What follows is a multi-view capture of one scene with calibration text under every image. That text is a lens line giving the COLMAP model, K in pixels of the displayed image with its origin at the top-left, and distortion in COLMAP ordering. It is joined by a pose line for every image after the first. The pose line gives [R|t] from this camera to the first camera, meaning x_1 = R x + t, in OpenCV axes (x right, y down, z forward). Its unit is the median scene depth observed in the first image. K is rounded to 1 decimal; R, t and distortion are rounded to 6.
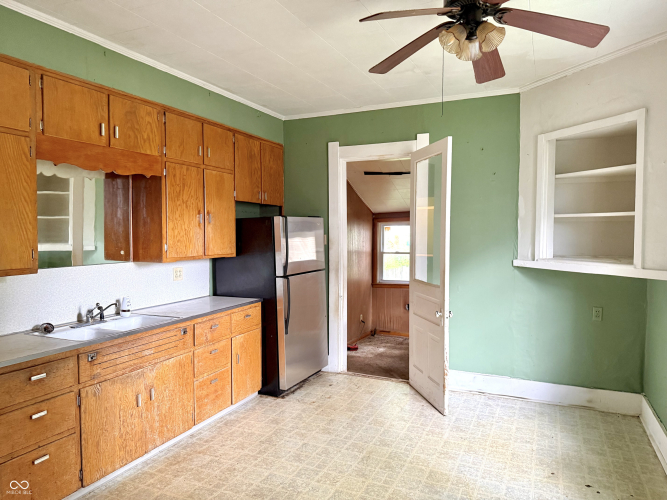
lens RADIAL K [[467.2, 0, 334.5], [0, 467.2, 250.4], [0, 0, 1]] dist [0.078455, -0.099689]
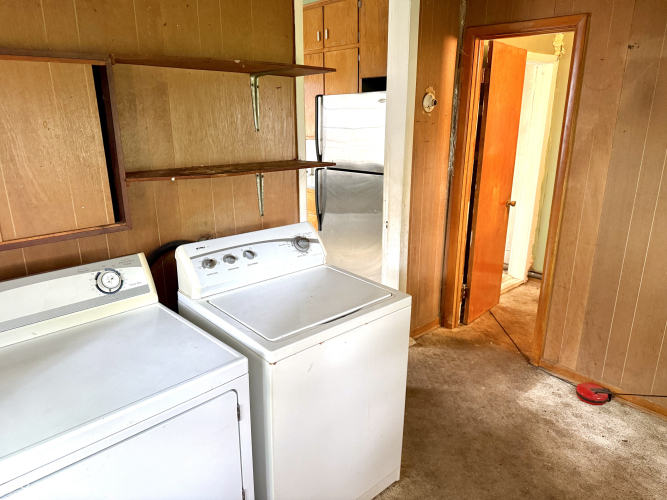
lens RADIAL K [[467.2, 0, 333.7], [0, 467.2, 249.0], [0, 0, 1]] dist [0.078455, -0.099689]
pose [[-0.392113, 0.264716, -0.881007, 0.515931], [-0.042784, 0.951418, 0.304914, -0.049297], [0.918922, 0.157254, -0.361738, 0.975549]]
